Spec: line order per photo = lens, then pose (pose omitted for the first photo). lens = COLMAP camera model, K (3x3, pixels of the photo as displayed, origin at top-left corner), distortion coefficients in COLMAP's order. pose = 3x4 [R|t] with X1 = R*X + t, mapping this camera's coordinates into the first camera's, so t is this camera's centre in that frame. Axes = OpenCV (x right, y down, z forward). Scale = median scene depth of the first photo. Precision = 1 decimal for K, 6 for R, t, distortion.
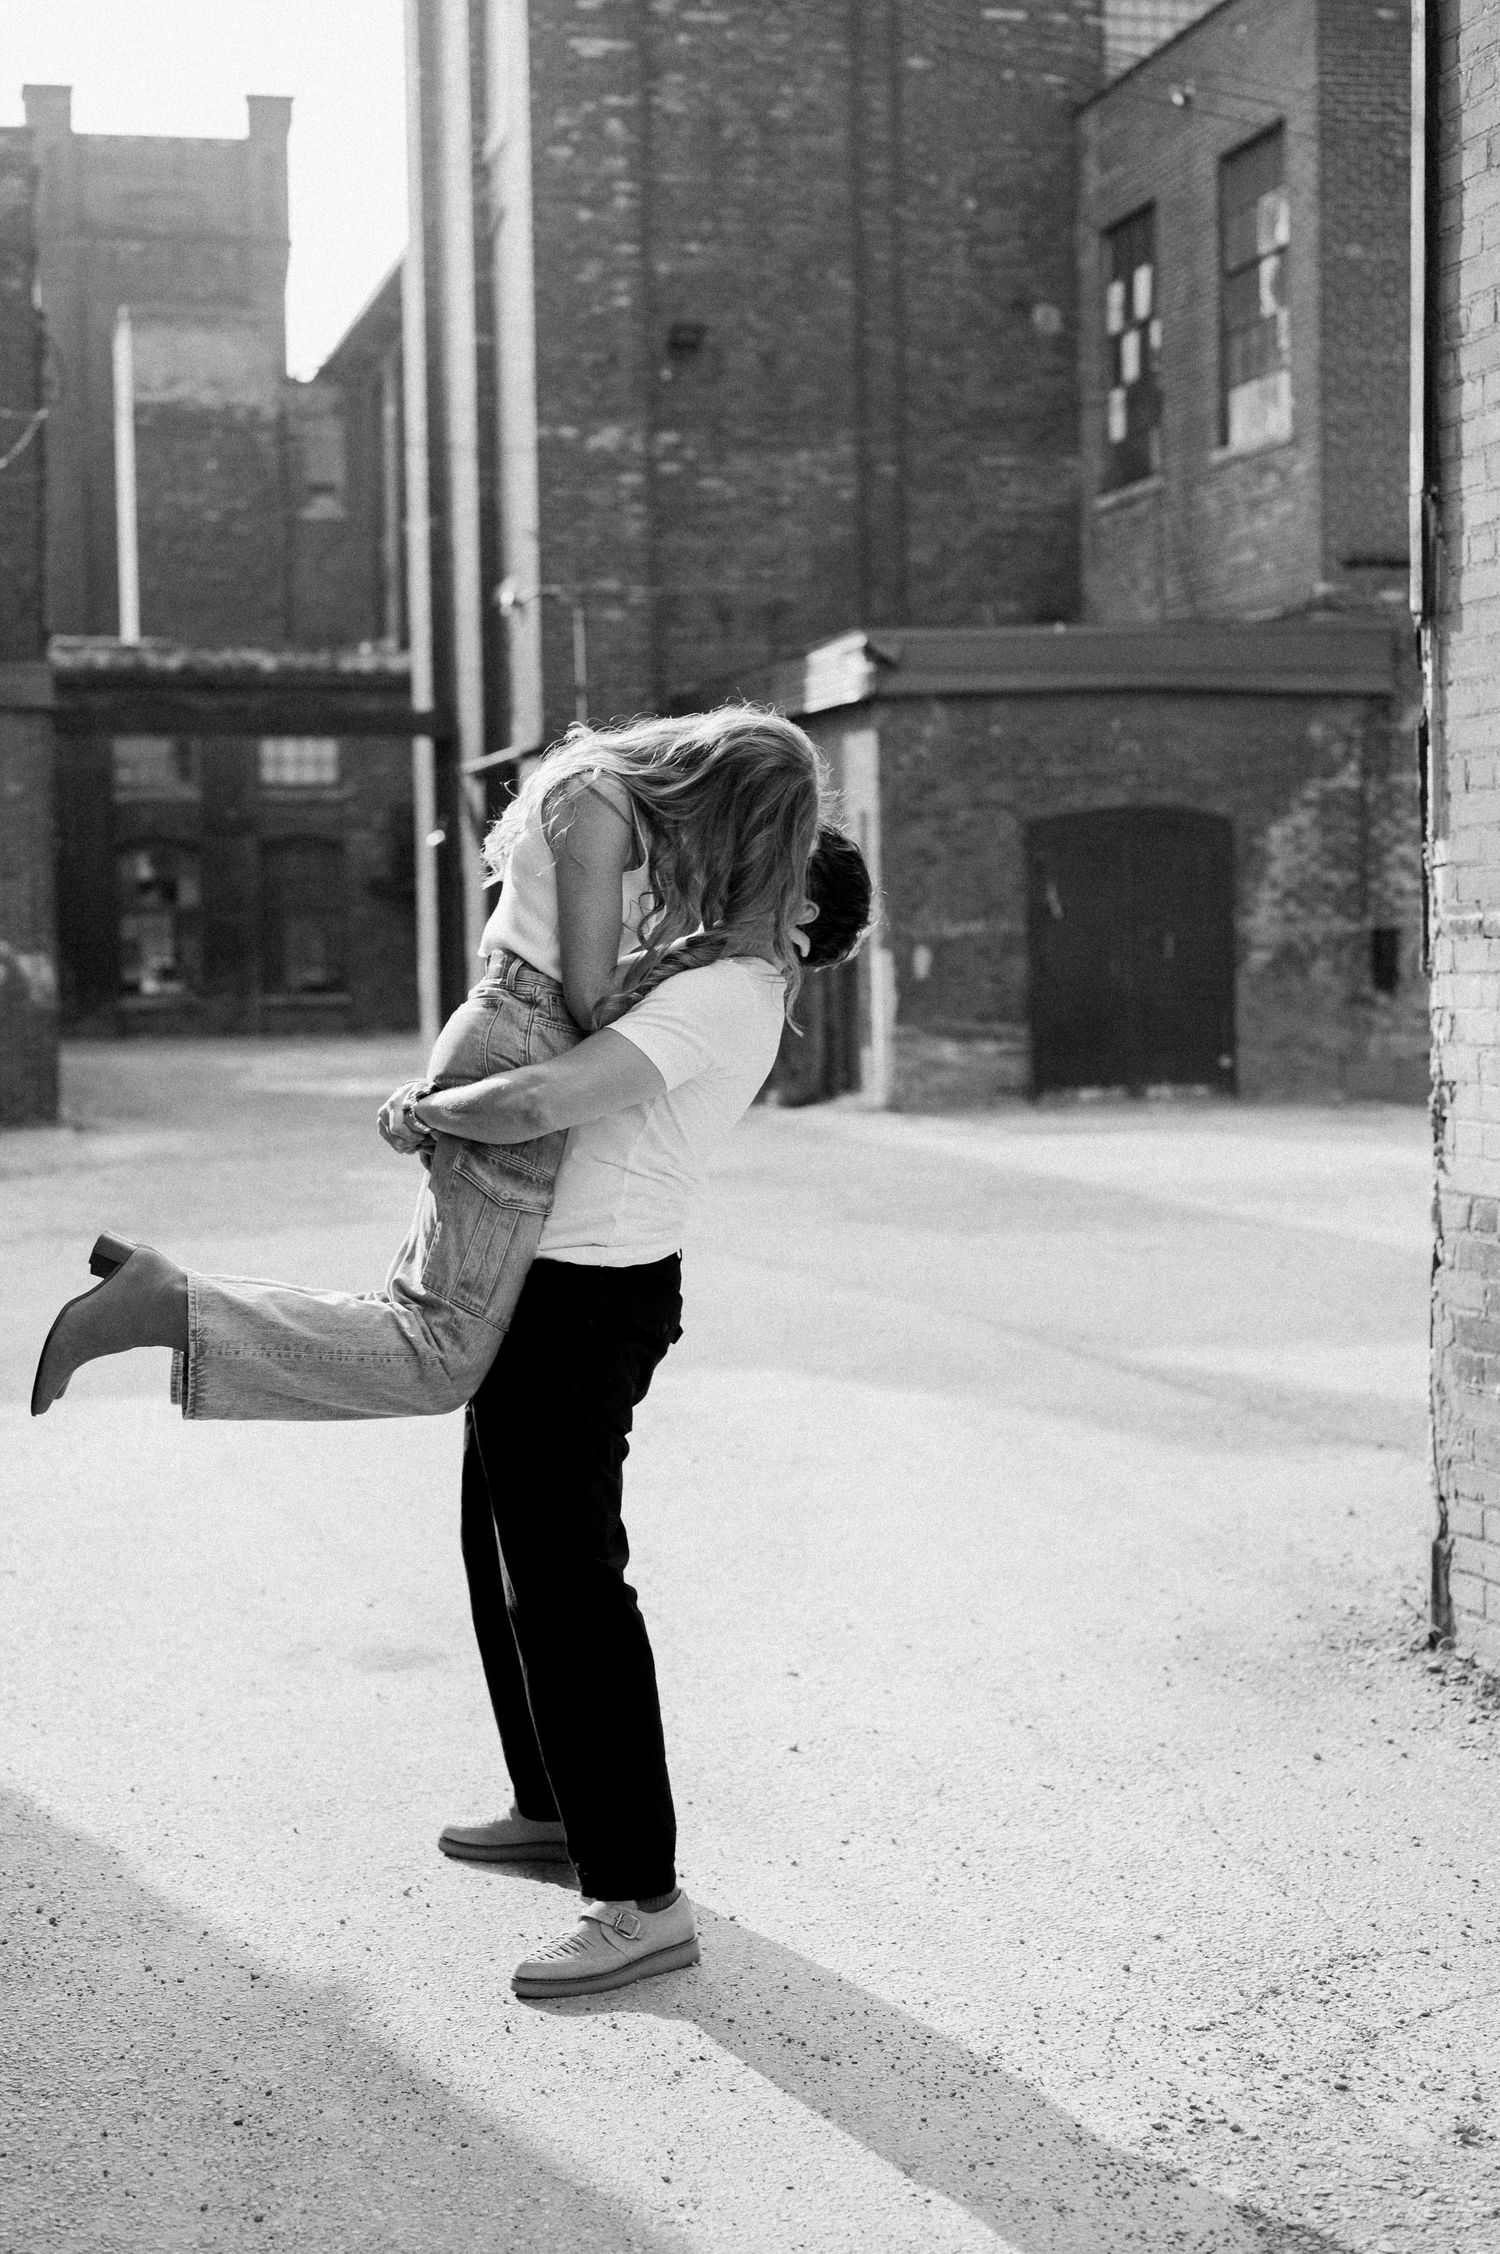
lens RADIAL K [[3240.6, 0, 750.0], [0, 3240.6, 1127.0], [0, 0, 1]] dist [0.007905, -0.066523]
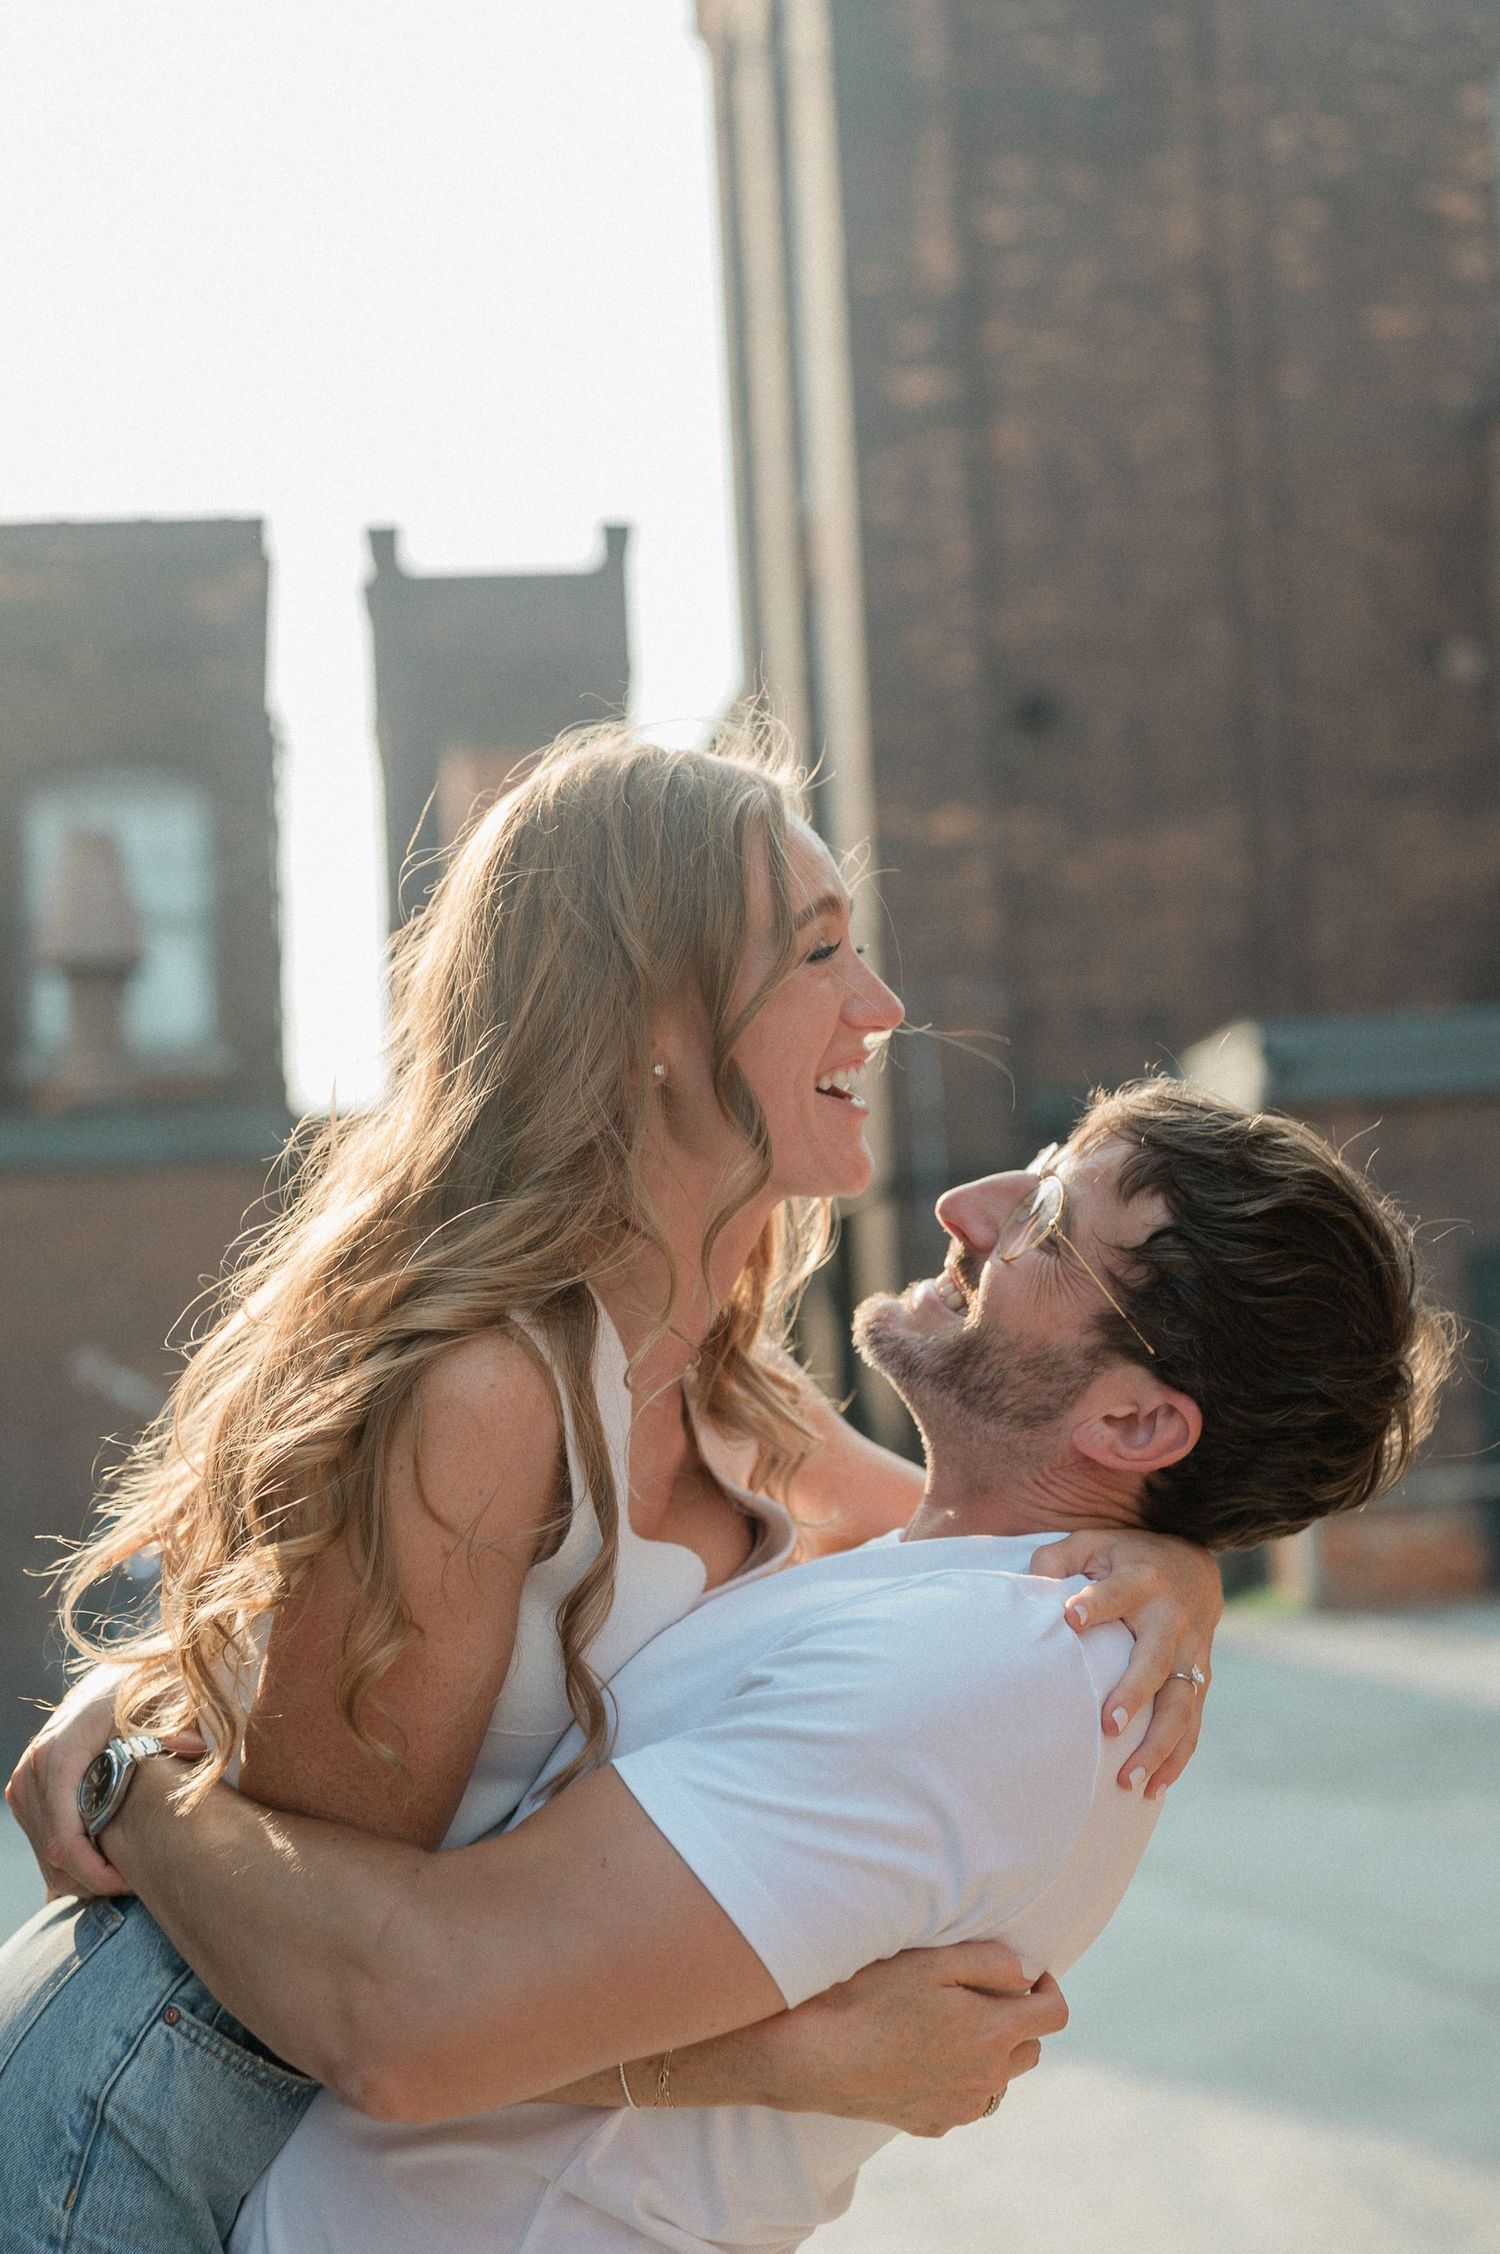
lens RADIAL K [[3240.6, 0, 750.0], [0, 3240.6, 1127.0], [0, 0, 1]] dist [0.007905, -0.066523]
pose [[0.989522, -0.040380, -0.138623, 0.016931], [0.019578, 0.988754, -0.148263, -0.006606], [0.143051, 0.143995, 0.979184, 0.141493]]
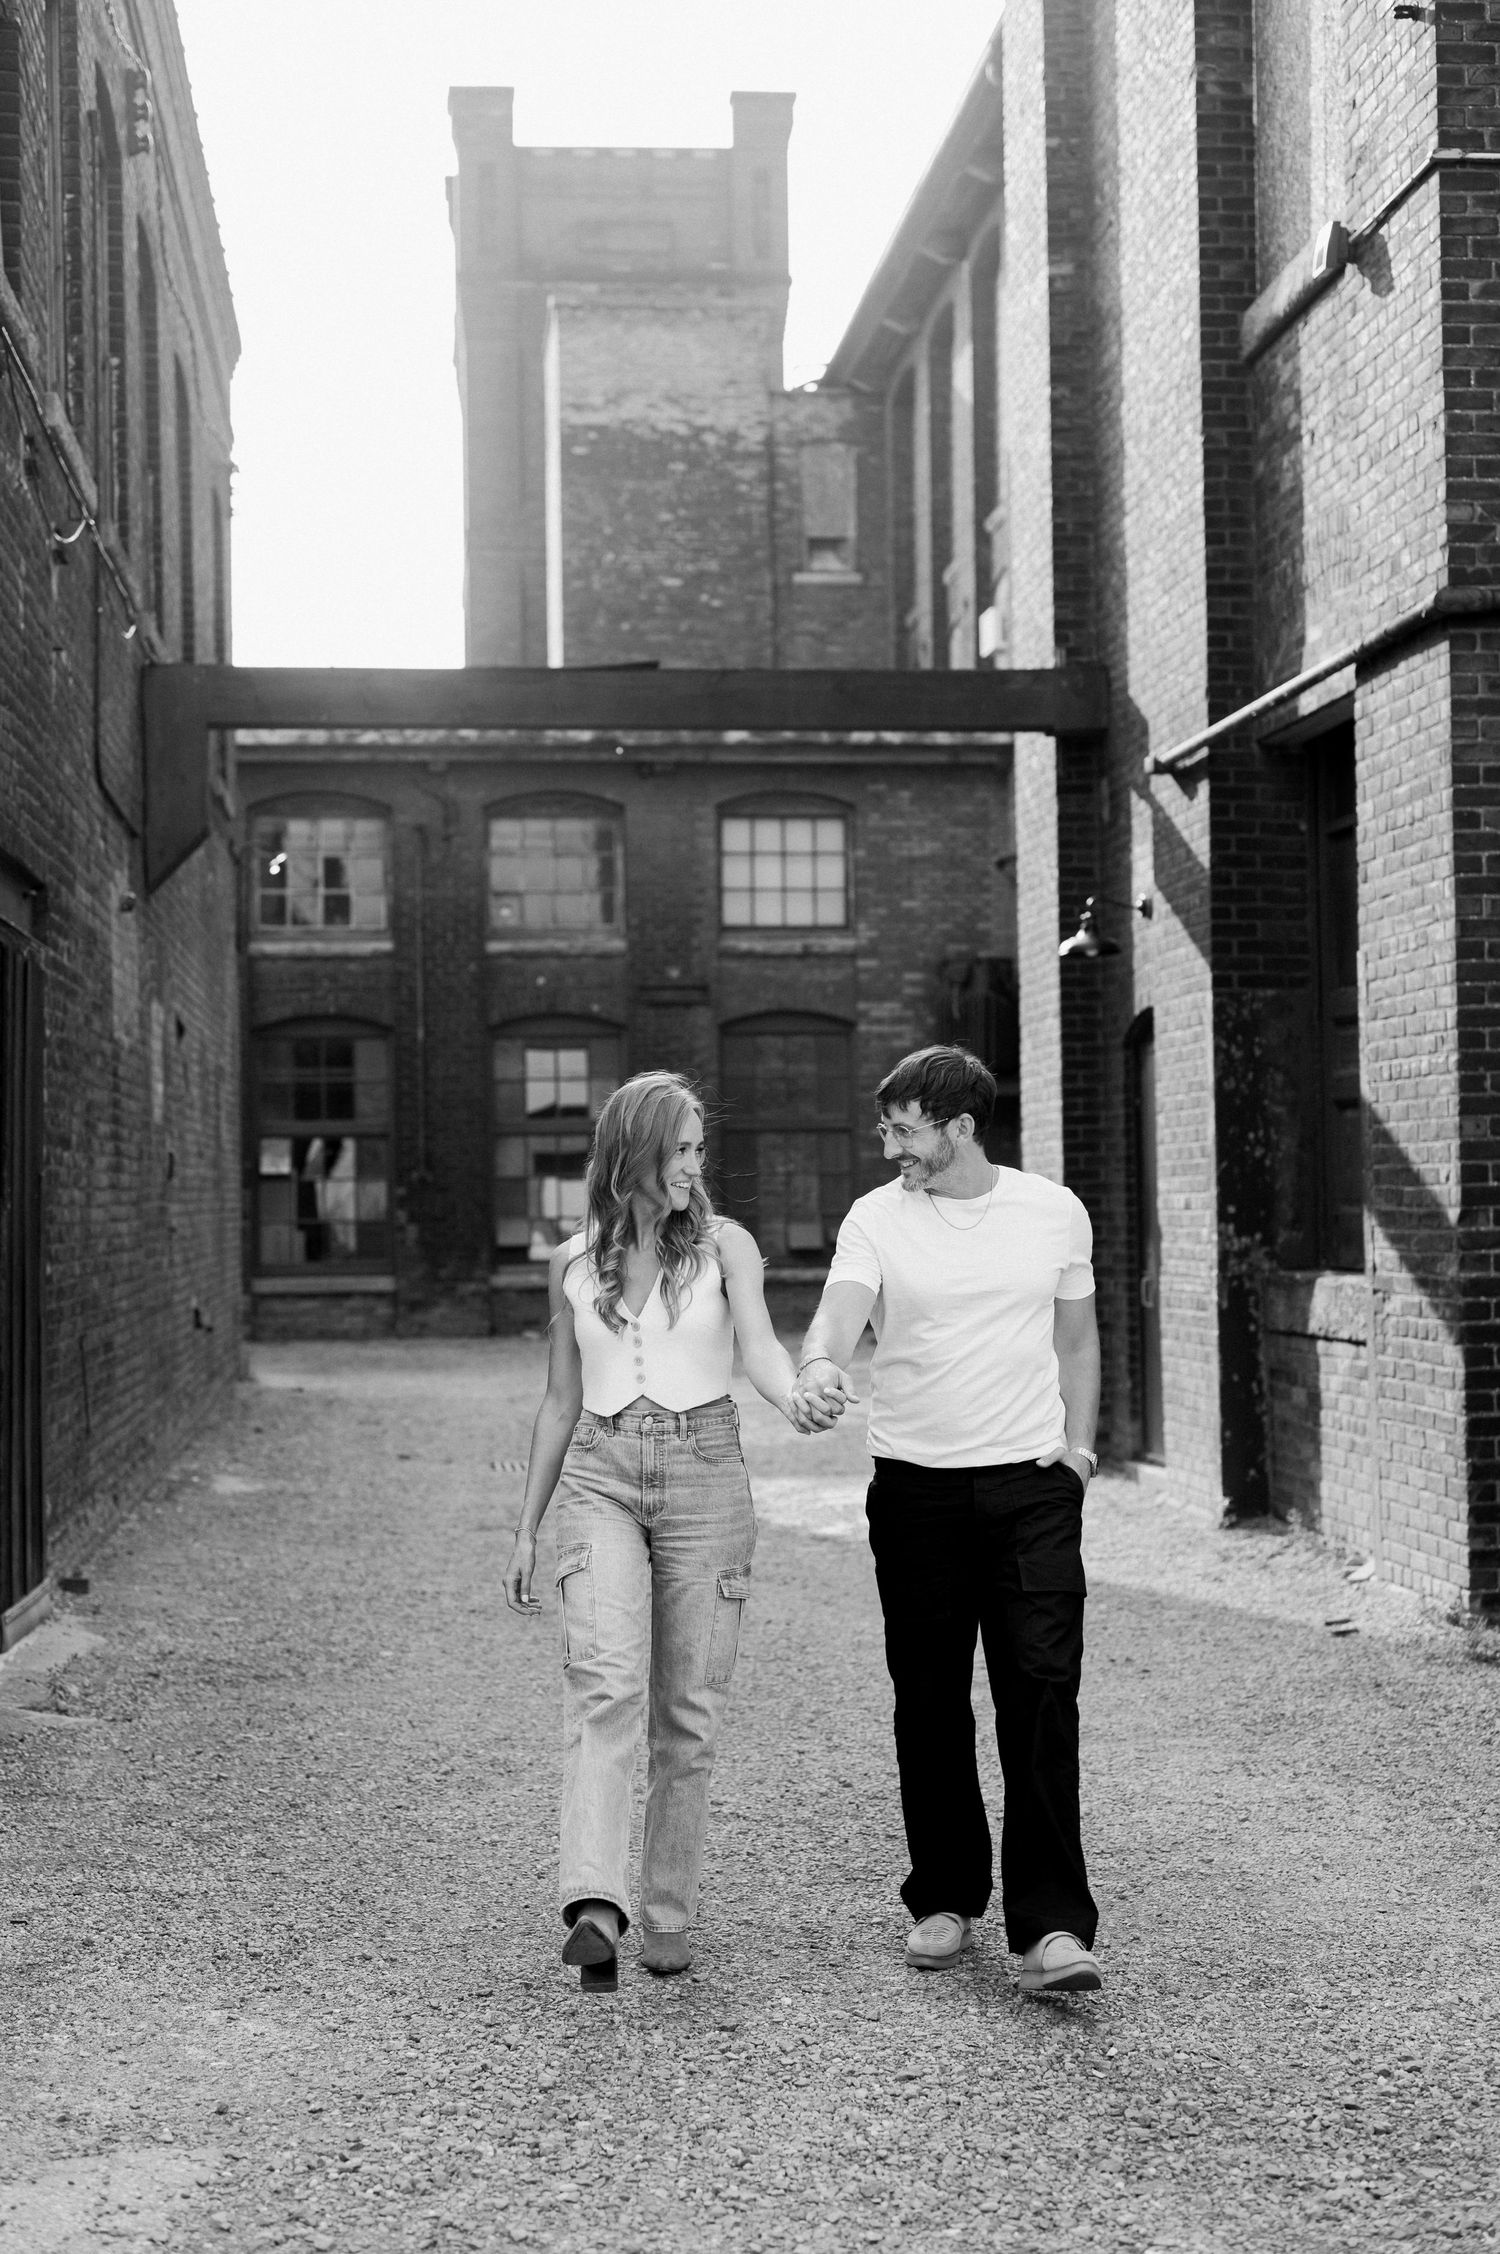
lens RADIAL K [[3240.6, 0, 750.0], [0, 3240.6, 1127.0], [0, 0, 1]] dist [0.007905, -0.066523]
pose [[0.988235, 0.000157, -0.152942, -0.071609], [-0.011719, 0.997137, -0.074701, -0.030369], [0.152493, 0.075614, 0.985408, 0.554964]]
